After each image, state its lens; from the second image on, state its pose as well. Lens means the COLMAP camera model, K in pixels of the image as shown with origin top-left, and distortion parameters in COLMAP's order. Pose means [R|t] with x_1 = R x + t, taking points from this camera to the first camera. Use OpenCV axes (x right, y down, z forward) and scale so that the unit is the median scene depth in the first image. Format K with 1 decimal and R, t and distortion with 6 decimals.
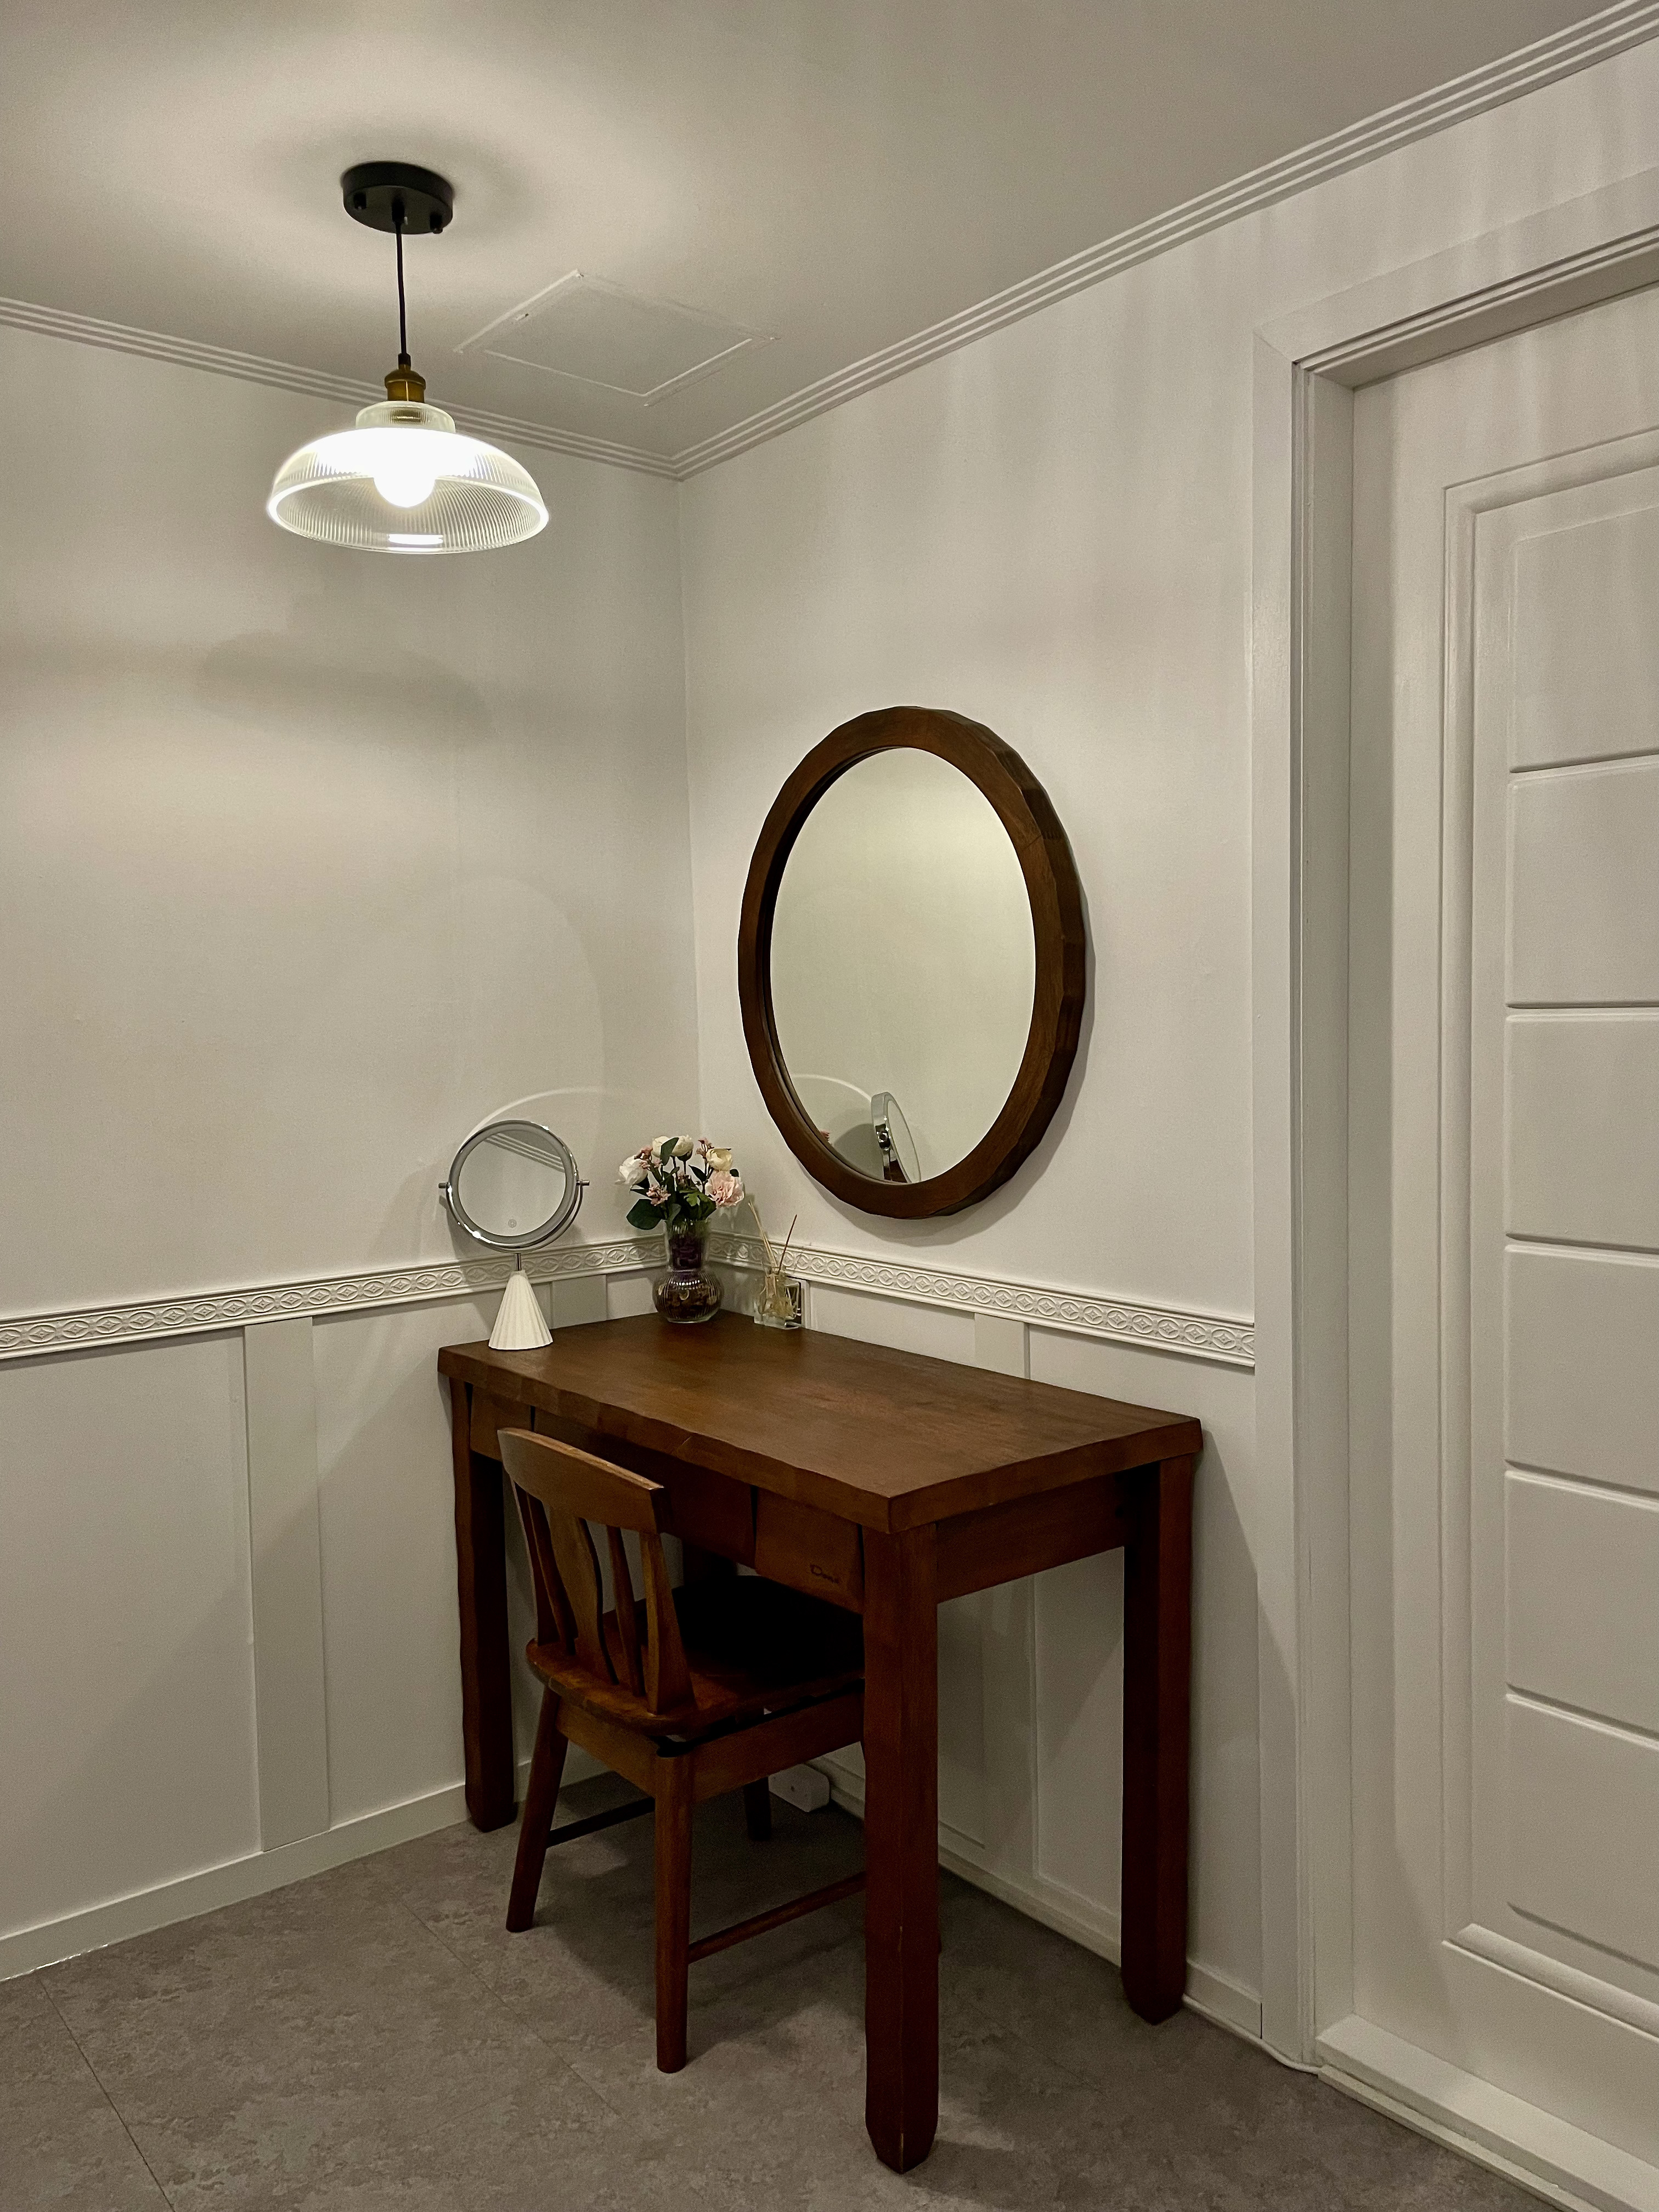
lens RADIAL K [[1692.8, 0, 836.7], [0, 1692.8, 1101.3], [0, 0, 1]] dist [0.040004, -0.067439]
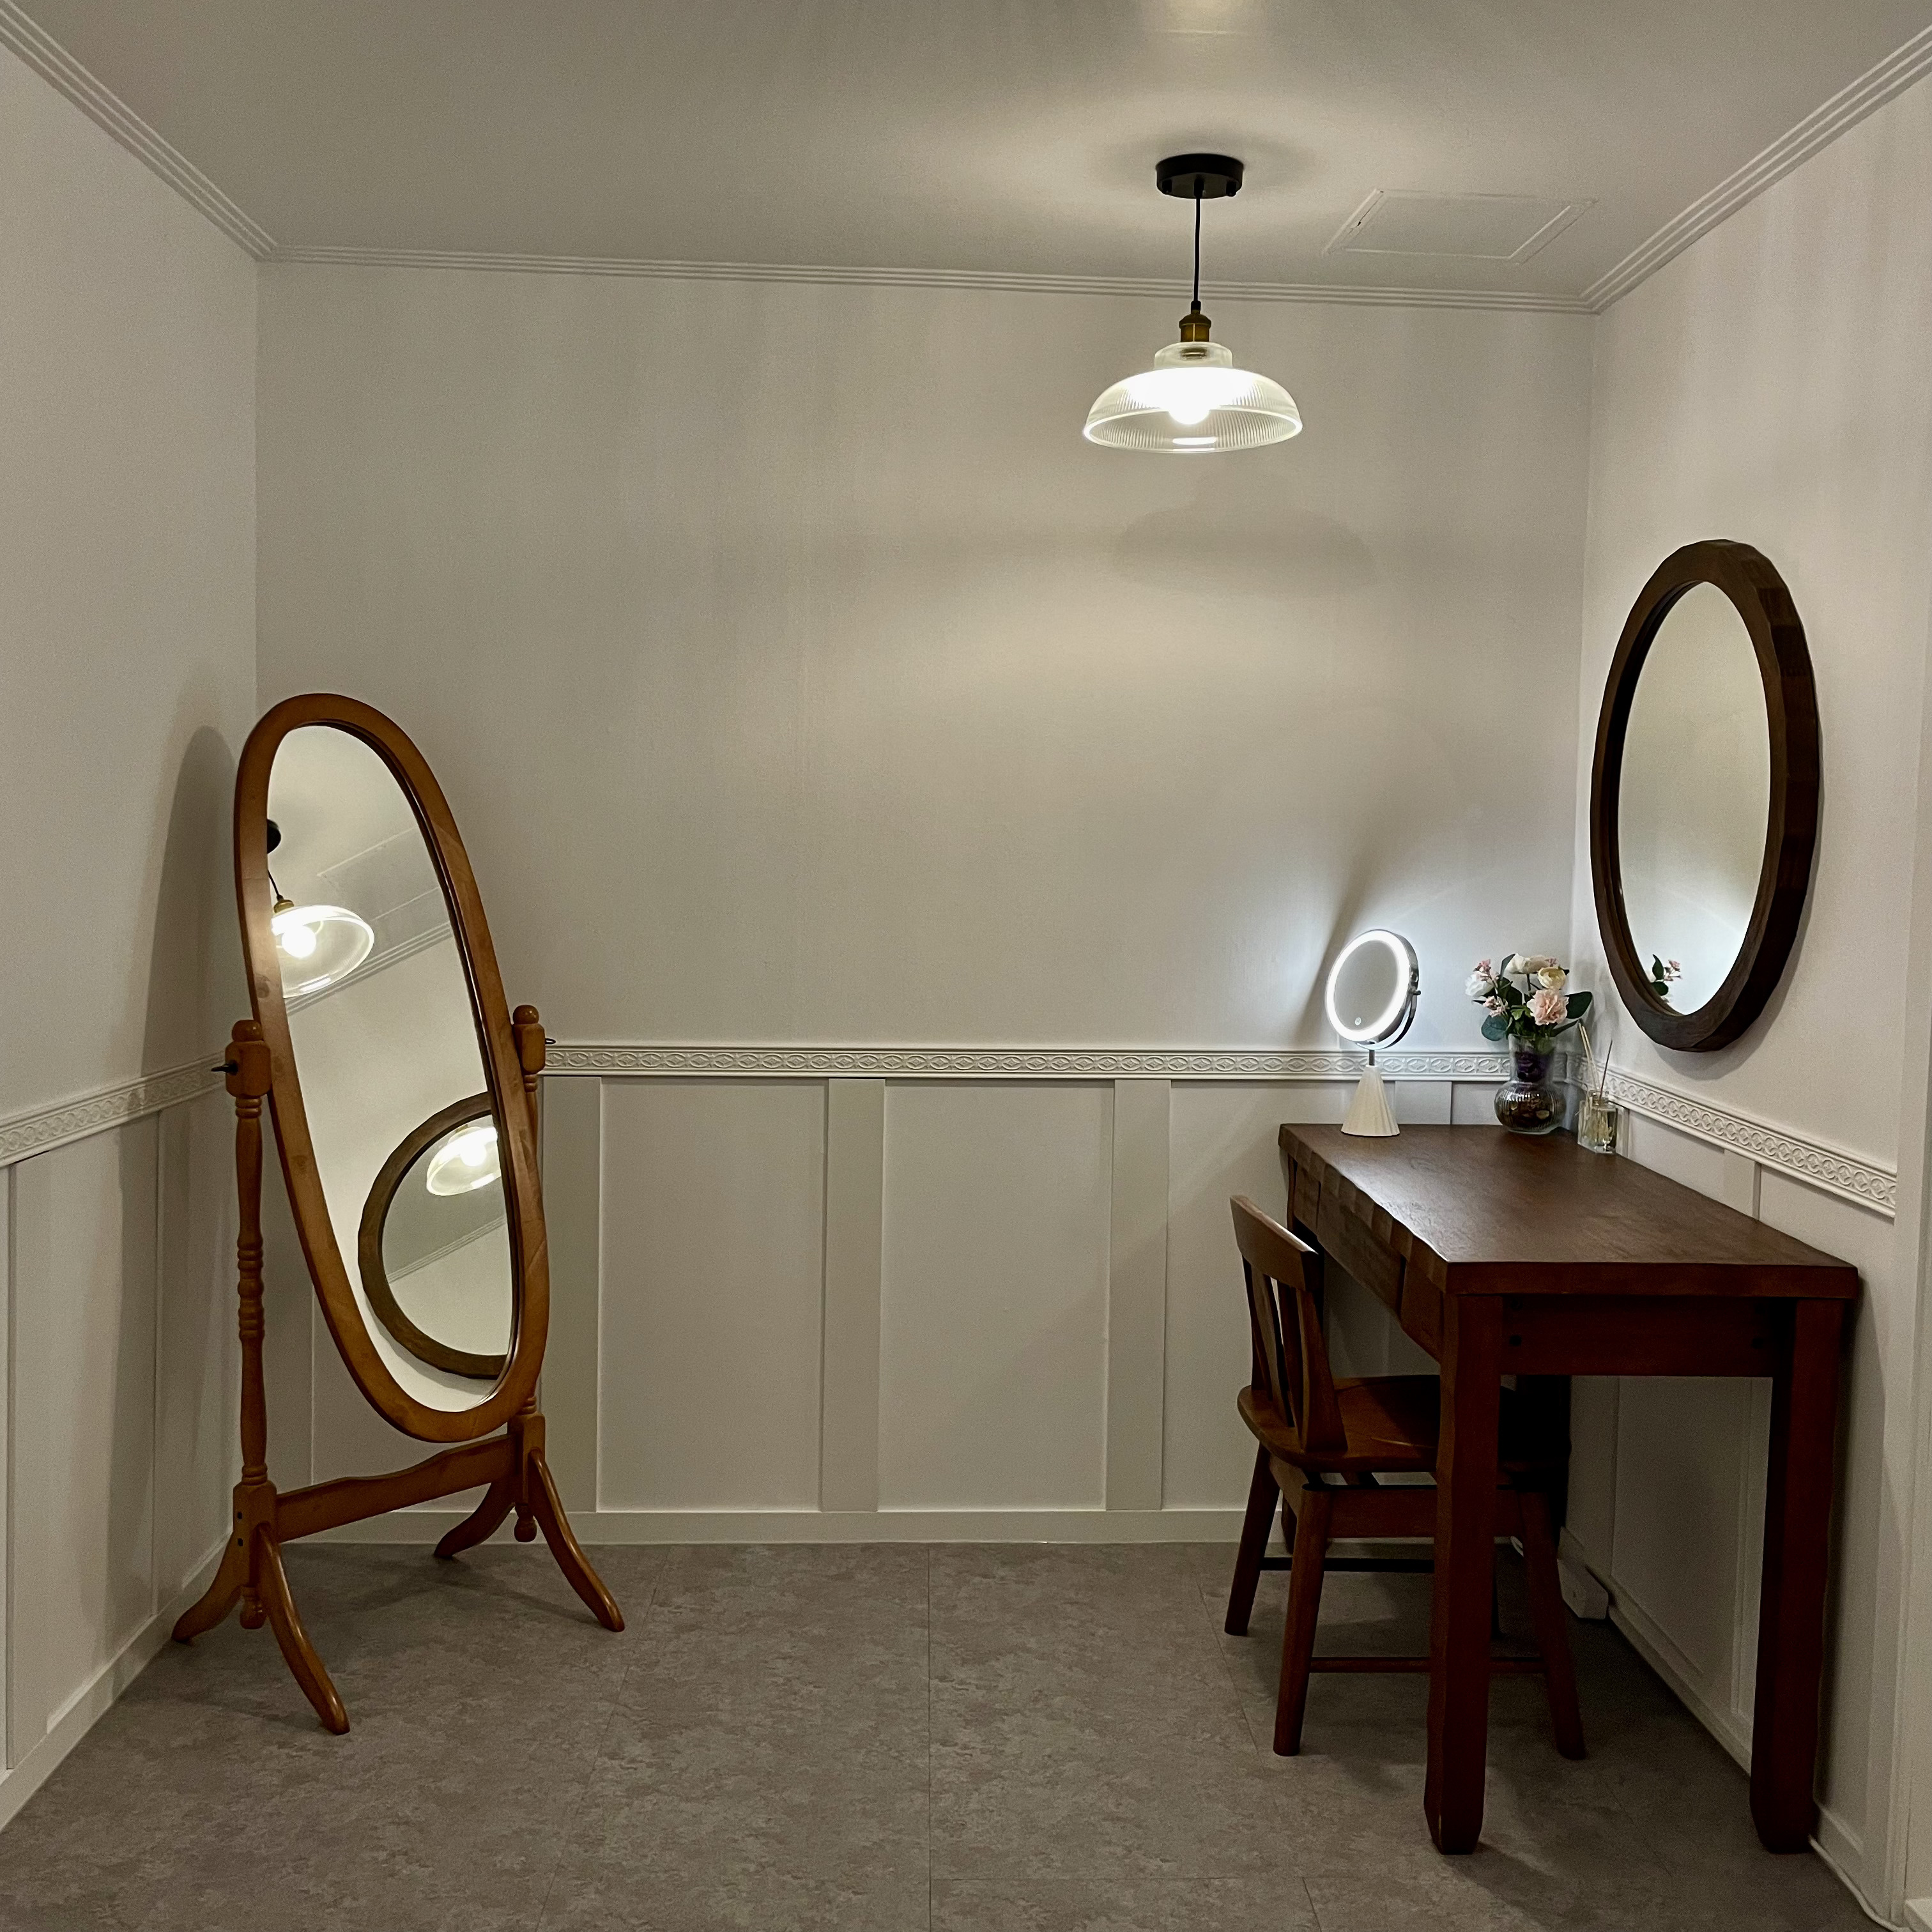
lens RADIAL K [[2018.5, 0, 968.0], [0, 2018.5, 959.4], [0, 0, 1]] dist [0.009297, 0.000000]
pose [[0.796206, 0.075414, -0.600308, 0.488770], [-0.064483, 0.997127, 0.039739, -0.005777], [0.601580, 0.007069, 0.798781, -0.254122]]
